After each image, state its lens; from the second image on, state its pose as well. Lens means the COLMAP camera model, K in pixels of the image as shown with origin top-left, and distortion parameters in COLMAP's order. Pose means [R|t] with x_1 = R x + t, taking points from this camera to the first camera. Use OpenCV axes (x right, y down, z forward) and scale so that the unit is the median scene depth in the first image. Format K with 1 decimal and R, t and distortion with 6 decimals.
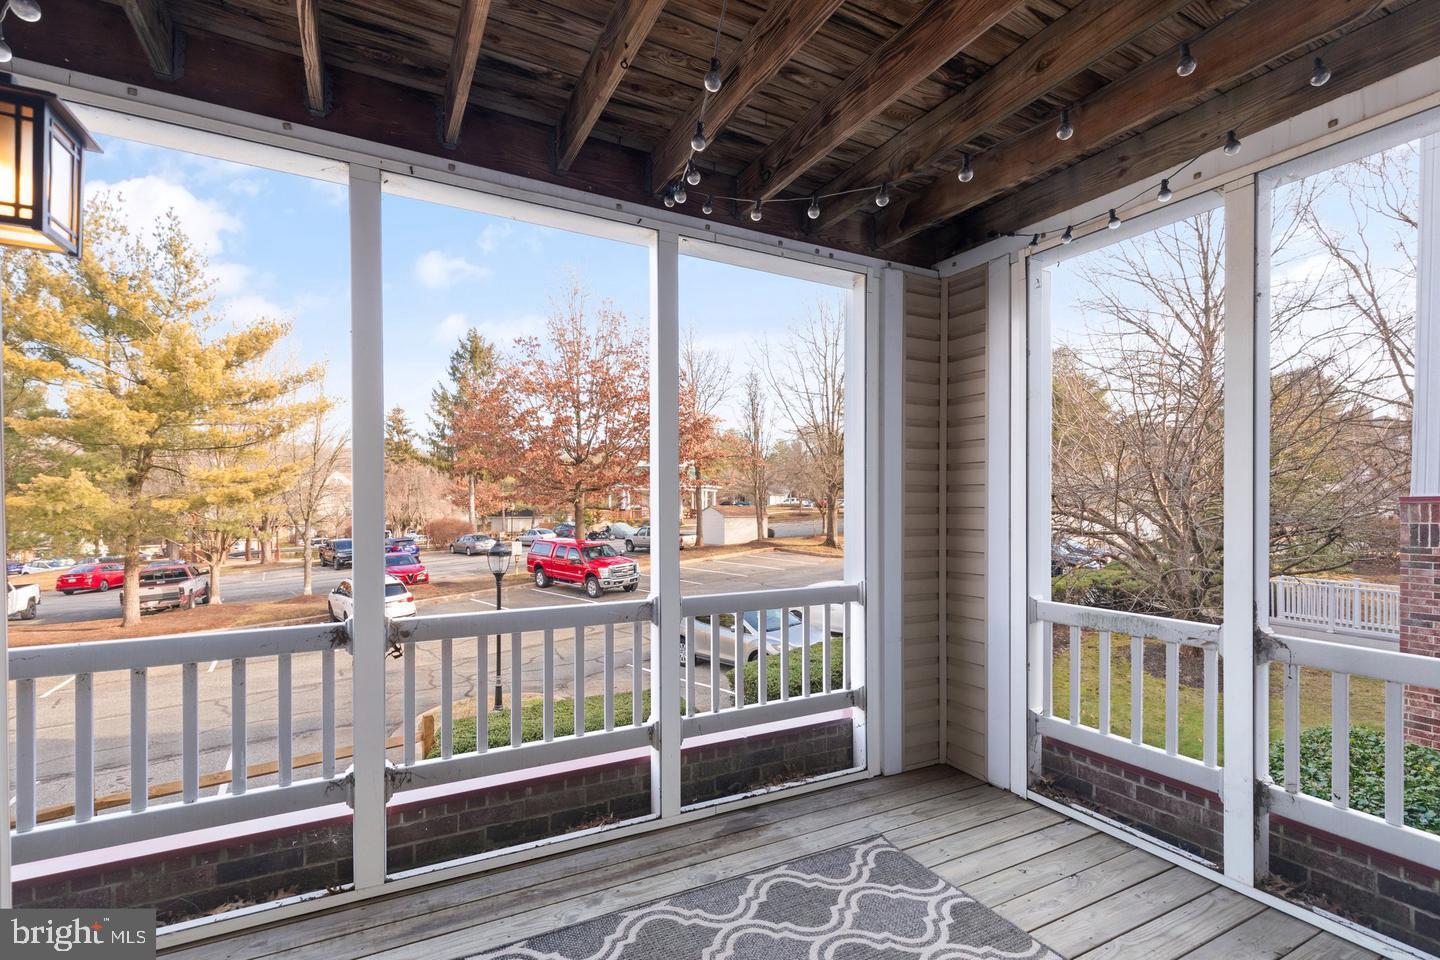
lens RADIAL K [[664.5, 0, 711.2], [0, 664.5, 511.8], [0, 0, 1]] dist [0.010722, -0.004369]
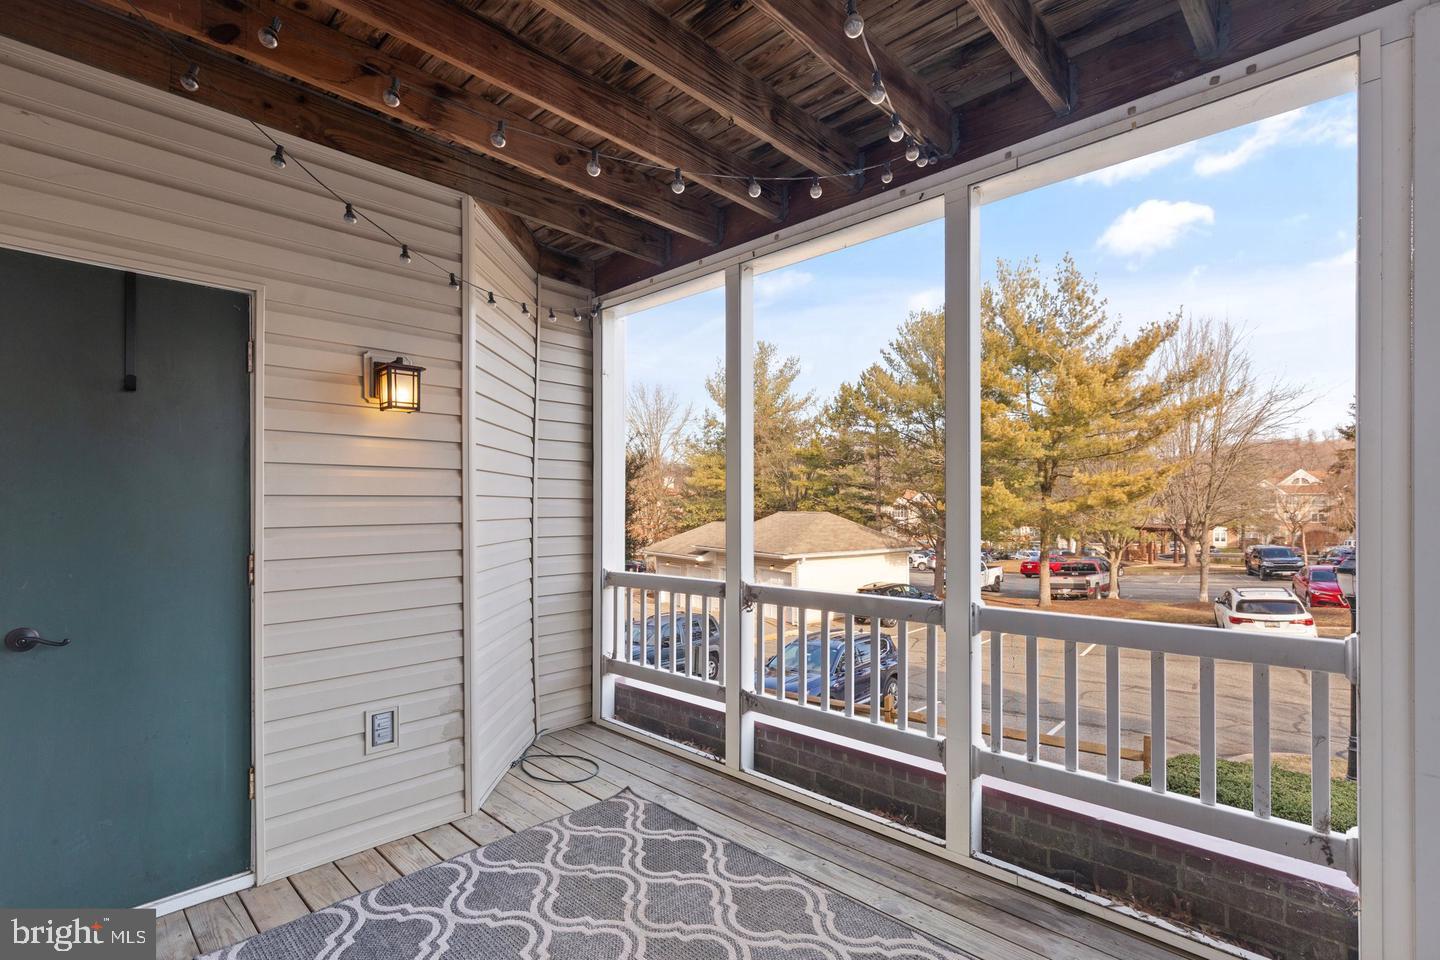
lens RADIAL K [[664.5, 0, 726.4], [0, 664.5, 509.9], [0, 0, 1]] dist [0.010722, -0.004369]
pose [[0.320353, 0.000831, -0.947298, 0.106599], [-0.008197, 0.999965, -0.001895, 0.001620], [0.947263, 0.008372, 0.320349, 0.067543]]
